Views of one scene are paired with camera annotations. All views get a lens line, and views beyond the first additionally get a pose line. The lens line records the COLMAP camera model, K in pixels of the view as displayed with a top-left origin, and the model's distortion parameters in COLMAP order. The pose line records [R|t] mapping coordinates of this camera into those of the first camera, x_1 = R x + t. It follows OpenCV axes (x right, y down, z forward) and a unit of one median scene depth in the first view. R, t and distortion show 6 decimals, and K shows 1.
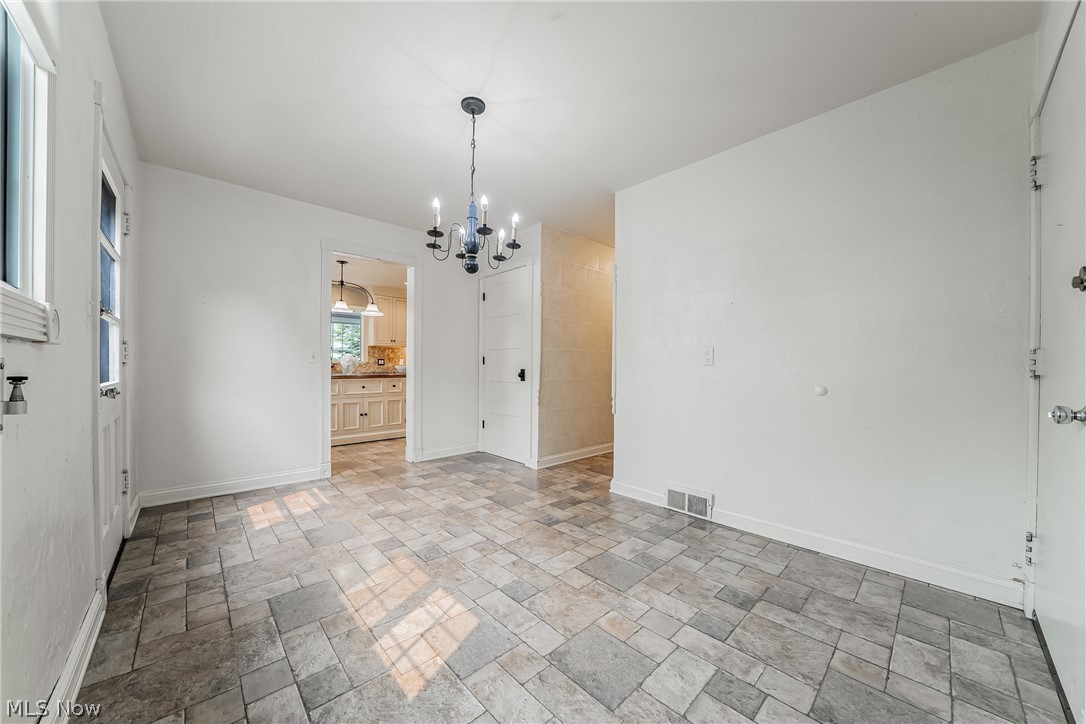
lens RADIAL K [[373.6, 0, 542.7], [0, 373.6, 366.5], [0, 0, 1]] dist [-0.000750, -0.000105]
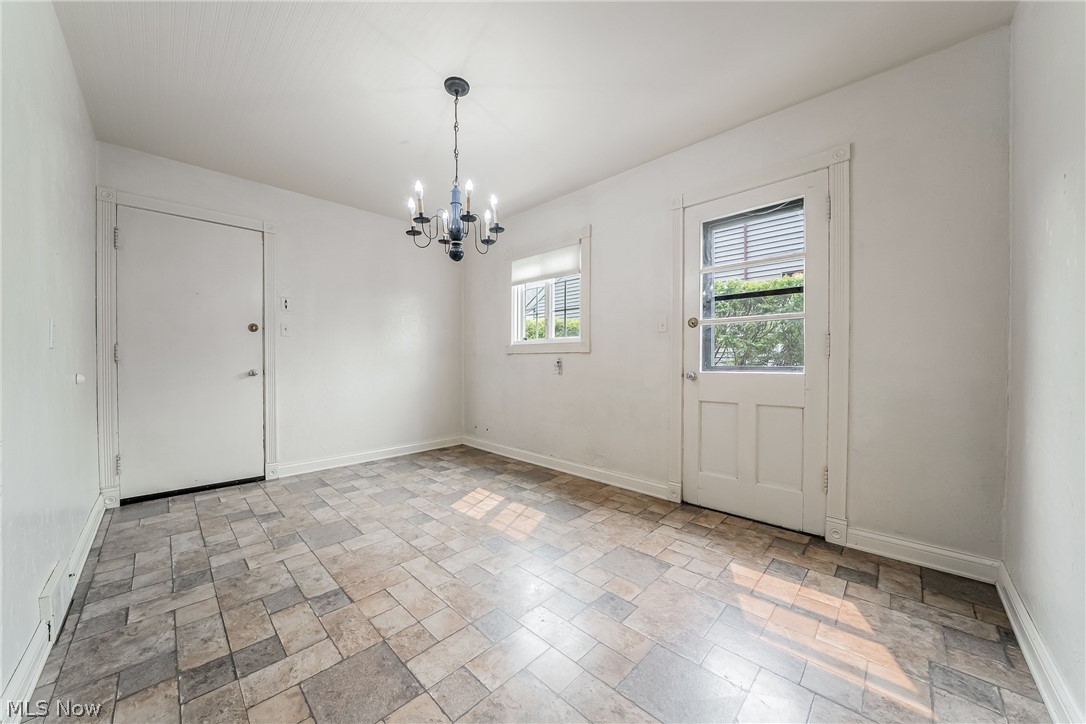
lens RADIAL K [[373.6, 0, 543.0], [0, 373.6, 363.0], [0, 0, 1]] dist [-0.000750, -0.000105]
pose [[-0.998875, -0.002231, -0.047375, -0.390019], [-0.002336, 0.999995, 0.002172, 0.015780], [0.047370, 0.002280, -0.998875, 2.087909]]
